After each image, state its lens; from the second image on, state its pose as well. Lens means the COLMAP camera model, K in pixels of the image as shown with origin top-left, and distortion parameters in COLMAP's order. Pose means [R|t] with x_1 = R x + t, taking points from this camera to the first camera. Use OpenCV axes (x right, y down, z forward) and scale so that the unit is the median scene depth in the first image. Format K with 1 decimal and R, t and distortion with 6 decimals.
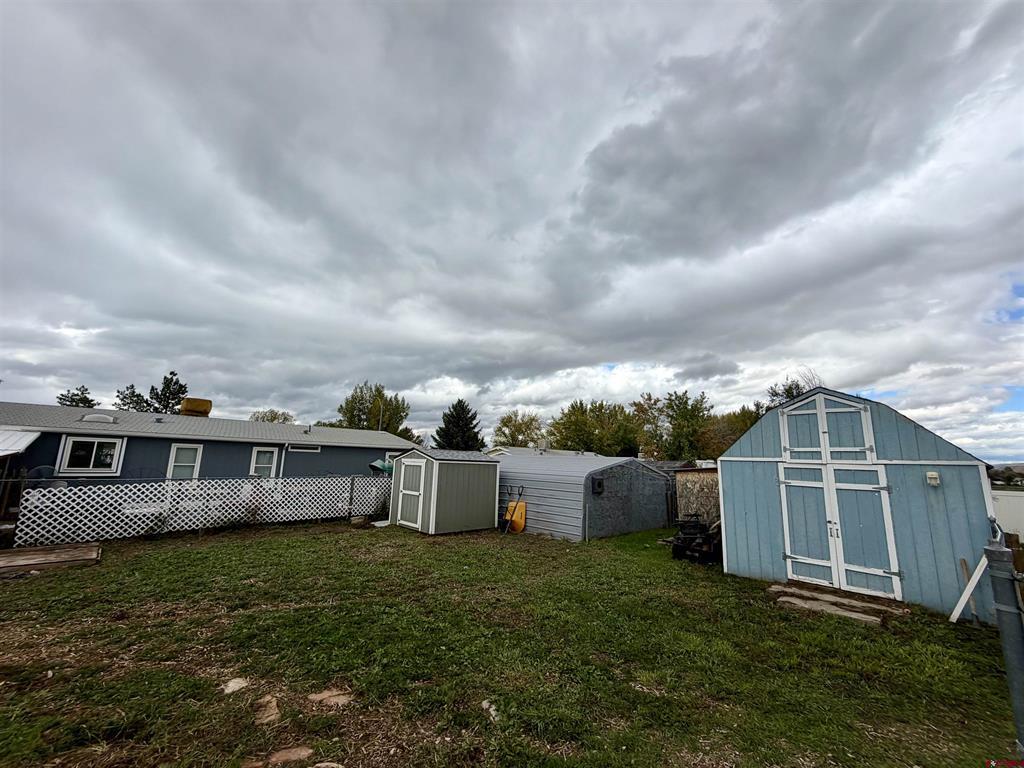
lens RADIAL K [[404.8, 0, 514.3], [0, 404.8, 387.2], [0, 0, 1]] dist [0.001929, -0.000039]
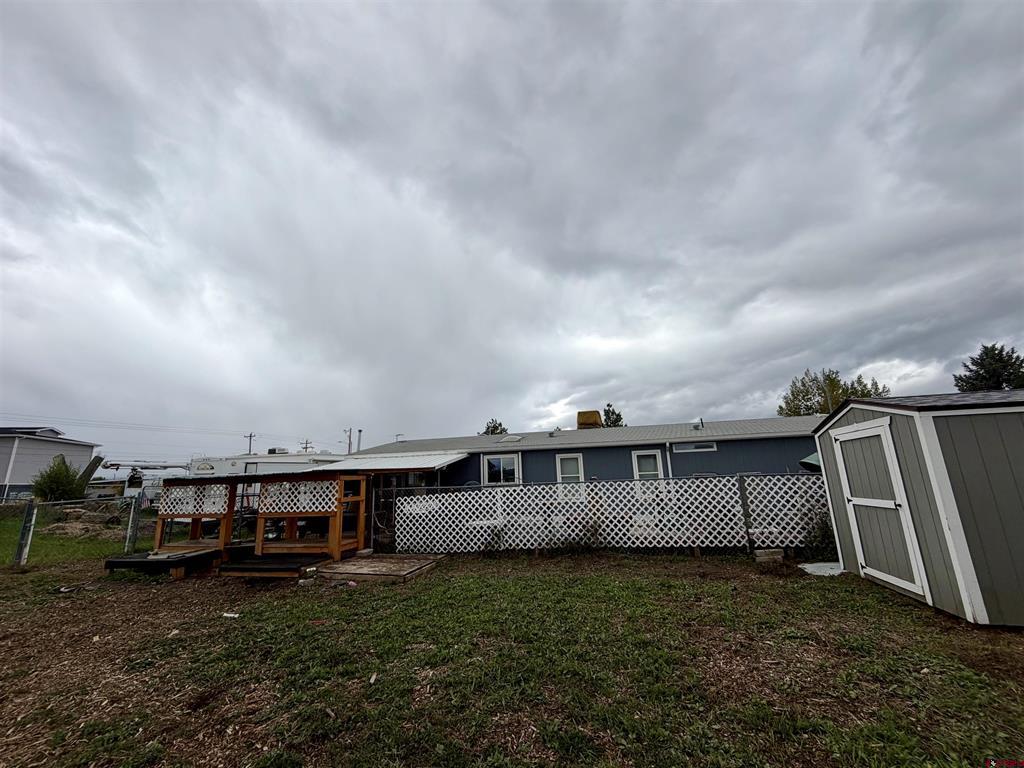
lens RADIAL K [[410.8, 0, 510.3], [0, 410.8, 387.3], [0, 0, 1]] dist [-0.001596, -0.000220]
pose [[0.514391, -0.239722, -0.823368, -0.079428], [0.201256, 0.967065, -0.155827, 0.153368], [0.833605, -0.085552, 0.545695, 0.523693]]
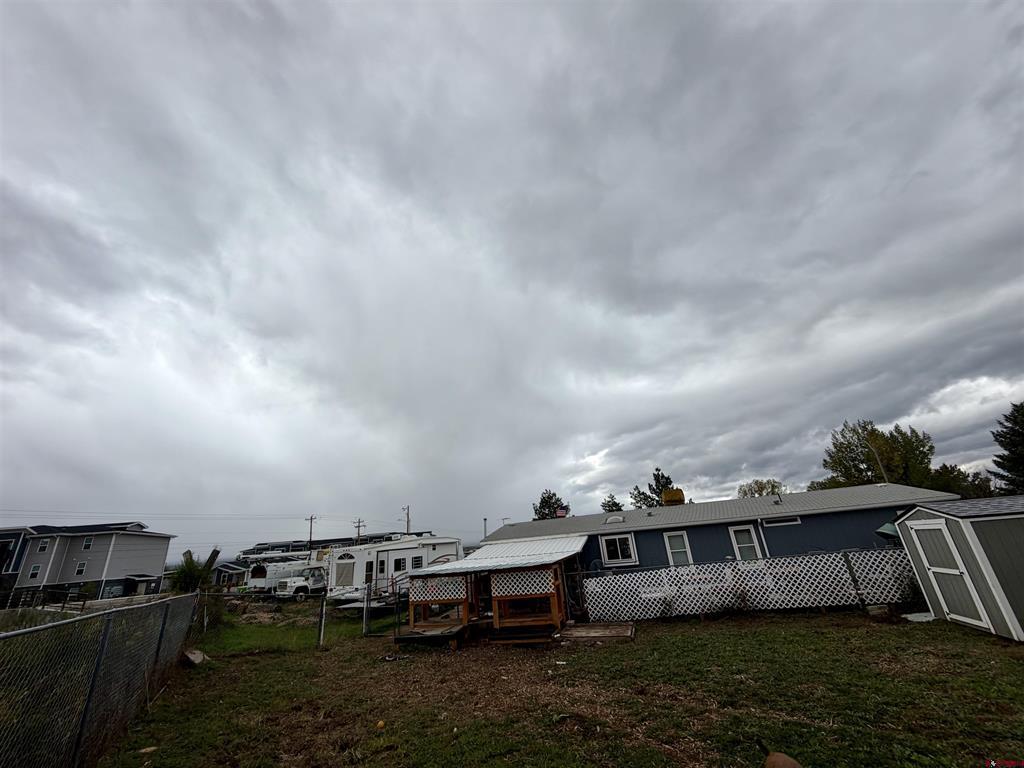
lens RADIAL K [[413.1, 0, 509.2], [0, 413.1, 385.0], [0, 0, 1]] dist [-0.001029, 0.000305]
pose [[0.457526, -0.394427, -0.796930, 0.095654], [0.254981, 0.916794, -0.307365, 0.001111], [0.851854, -0.062575, 0.520029, 0.037131]]
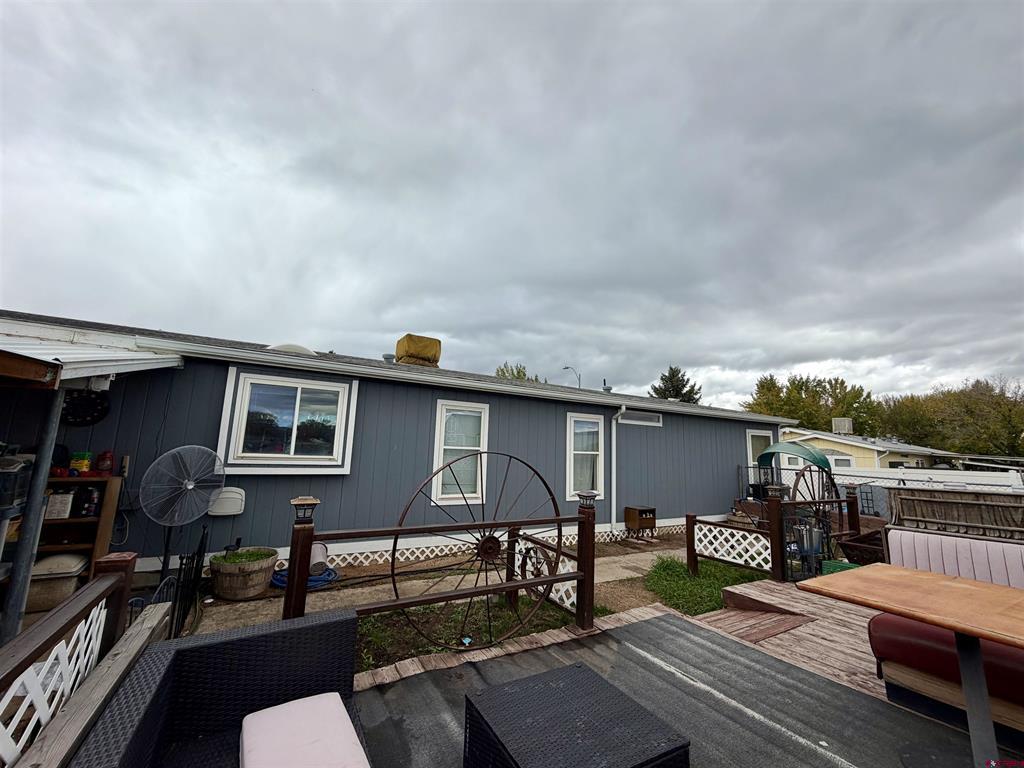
lens RADIAL K [[413.1, 0, 509.2], [0, 413.1, 385.0], [0, 0, 1]] dist [-0.001029, 0.000305]
pose [[0.967993, -0.039386, -0.247868, -0.886464], [0.041913, 0.999109, 0.004924, 0.166993], [0.247453, -0.015155, 0.968781, 0.800296]]
